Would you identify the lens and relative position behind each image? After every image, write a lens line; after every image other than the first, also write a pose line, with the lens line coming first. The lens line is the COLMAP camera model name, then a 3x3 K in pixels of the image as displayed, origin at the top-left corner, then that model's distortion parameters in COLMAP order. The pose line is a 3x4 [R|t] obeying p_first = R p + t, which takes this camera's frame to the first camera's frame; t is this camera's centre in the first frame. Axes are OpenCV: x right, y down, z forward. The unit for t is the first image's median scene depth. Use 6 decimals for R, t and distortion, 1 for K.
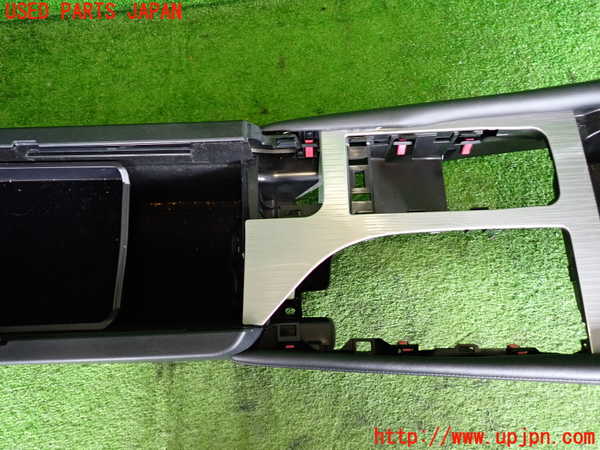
lens RADIAL K [[440.7, 0, 300.0], [0, 440.7, 225.0], [0, 0, 1]] dist [0.017449, -0.002490]
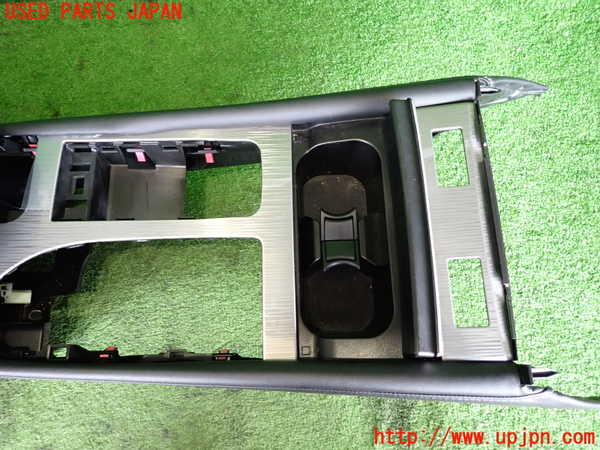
lens RADIAL K [[468.7, 0, 300.0], [0, 468.7, 232.5], [0, 0, 1]] dist [0.027514, -0.000799]
pose [[0.999546, 0.018425, 0.023843, 0.438359], [-0.018428, 0.999830, -0.000087, -0.005530], [-0.023841, -0.000352, 0.999716, -0.058310]]
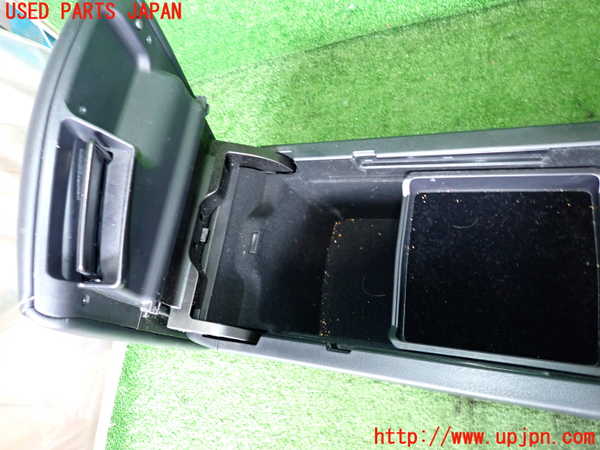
lens RADIAL K [[440.7, 0, 300.0], [0, 440.7, 225.0], [0, 0, 1]] dist [0.017449, -0.002490]
pose [[0.901114, 0.048888, -0.430817, -0.203544], [-0.069034, 0.997125, -0.031245, 0.012629], [0.428051, 0.057896, 0.901898, 0.026094]]
